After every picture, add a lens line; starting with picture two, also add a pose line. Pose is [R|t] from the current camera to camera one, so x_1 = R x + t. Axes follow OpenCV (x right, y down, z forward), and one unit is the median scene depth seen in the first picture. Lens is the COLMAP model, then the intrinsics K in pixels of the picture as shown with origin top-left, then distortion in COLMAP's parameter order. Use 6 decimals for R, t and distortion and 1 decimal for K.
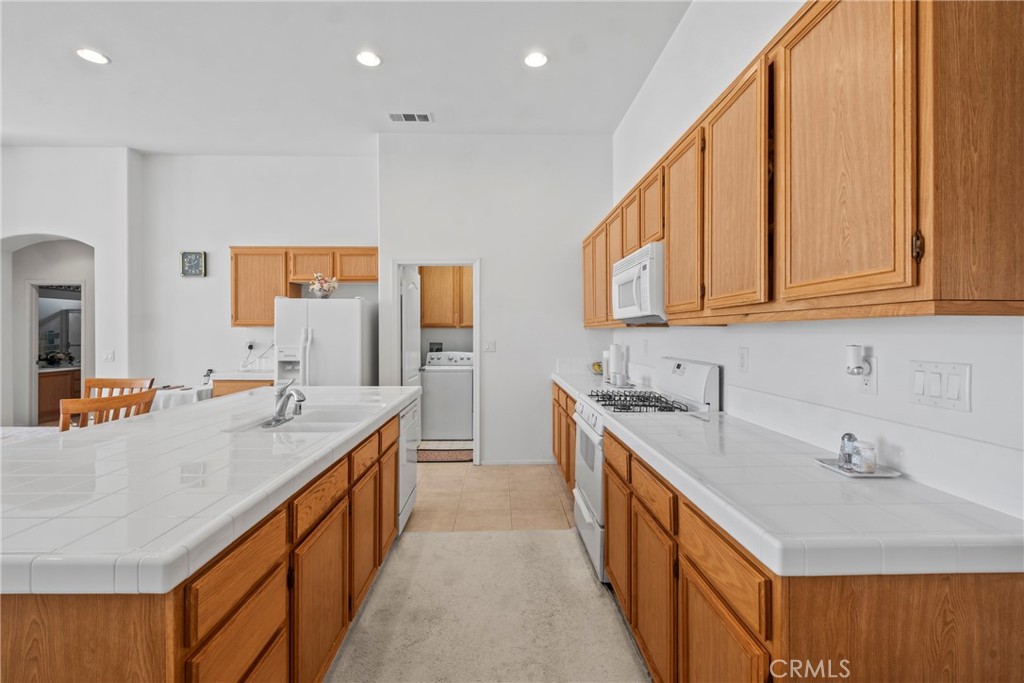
lens RADIAL K [[456.1, 0, 513.5], [0, 456.1, 332.1], [0, 0, 1]] dist [0.004790, -0.003142]
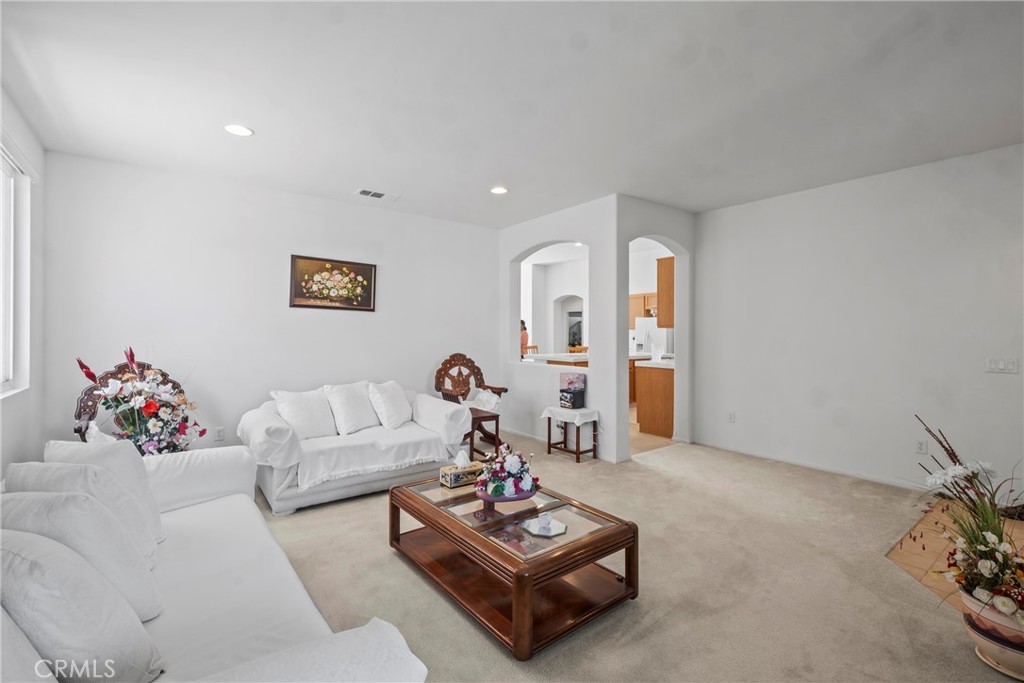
lens RADIAL K [[456.1, 0, 513.6], [0, 456.1, 334.5], [0, 0, 1]] dist [0.004790, -0.003142]
pose [[0.591103, 0.005519, -0.806577, 0.959907], [-0.004232, 0.999984, 0.003741, 0.006325], [0.806585, 0.001202, 0.591117, -0.864638]]
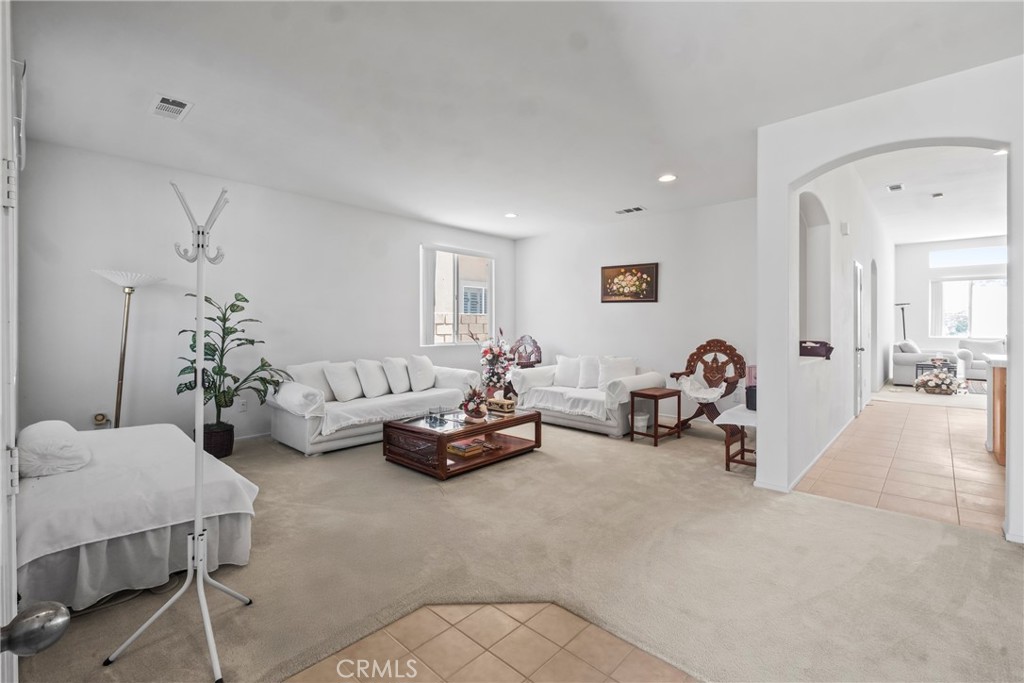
lens RADIAL K [[456.1, 0, 517.3], [0, 456.1, 324.6], [0, 0, 1]] dist [0.004790, -0.003142]
pose [[-0.690631, -0.001570, -0.723206, 1.110731], [-0.001976, 0.999998, -0.000283, 0.023562], [0.723205, 0.001234, -0.690633, 0.127812]]
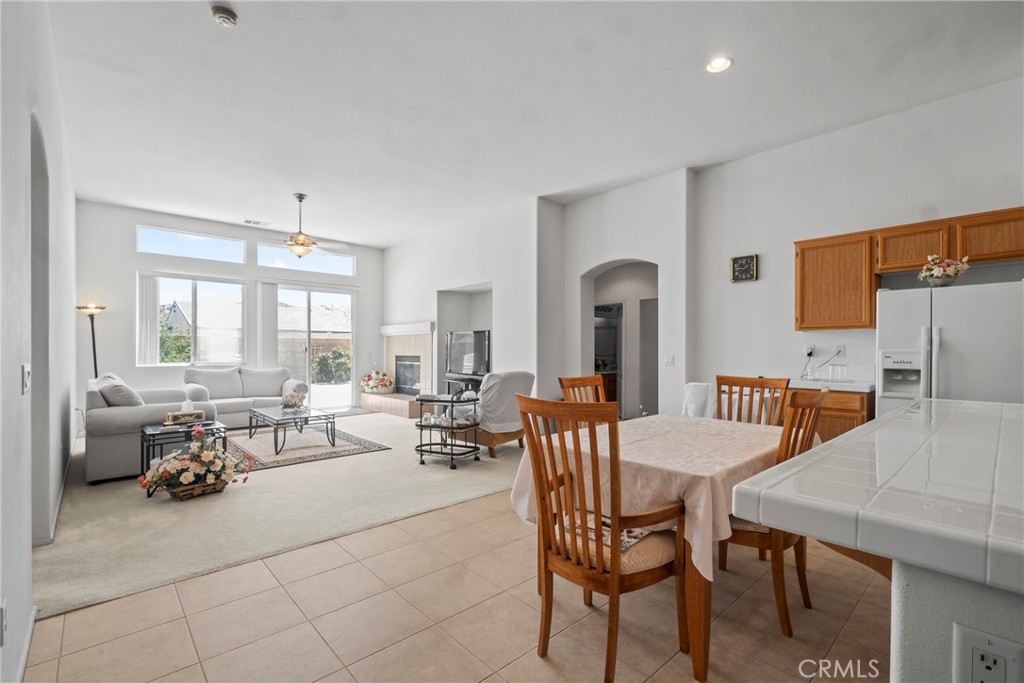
lens RADIAL K [[456.1, 0, 510.4], [0, 456.1, 352.6], [0, 0, 1]] dist [0.004790, -0.003142]
pose [[0.654951, 0.005147, -0.755654, -0.314737], [-0.001916, 0.999985, 0.005151, 0.030077], [0.755669, -0.001926, 0.654951, -0.024982]]
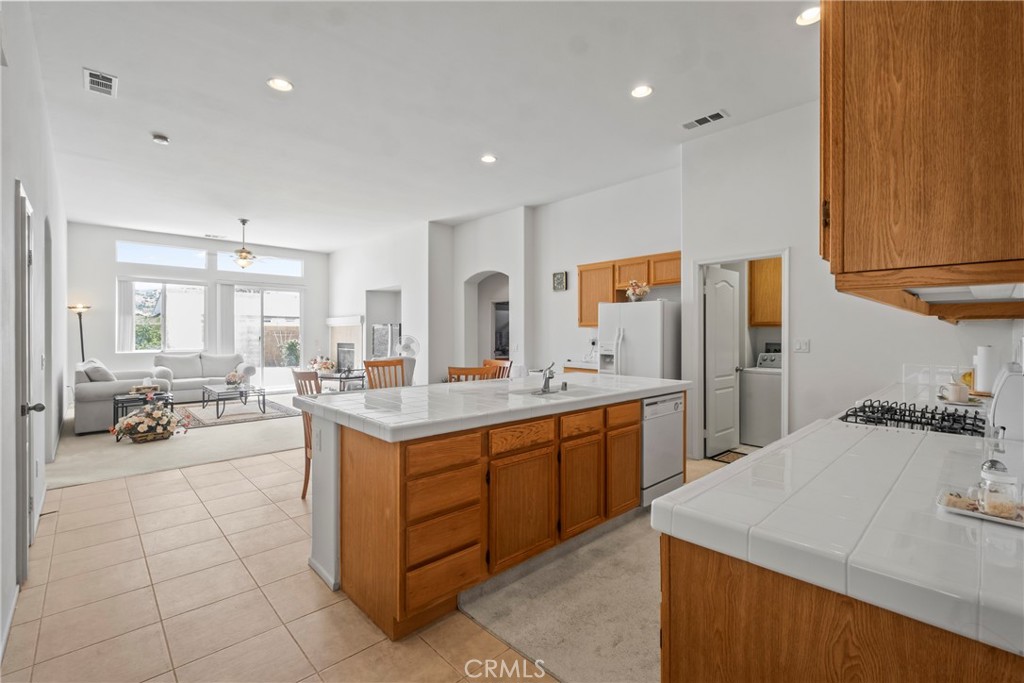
lens RADIAL K [[456.1, 0, 510.3], [0, 456.1, 334.6], [0, 0, 1]] dist [0.004790, -0.003142]
pose [[0.664021, 0.000300, -0.747714, 0.232450], [-0.000238, 1.000000, 0.000189, 0.008807], [0.747714, 0.000053, 0.664021, -0.005137]]
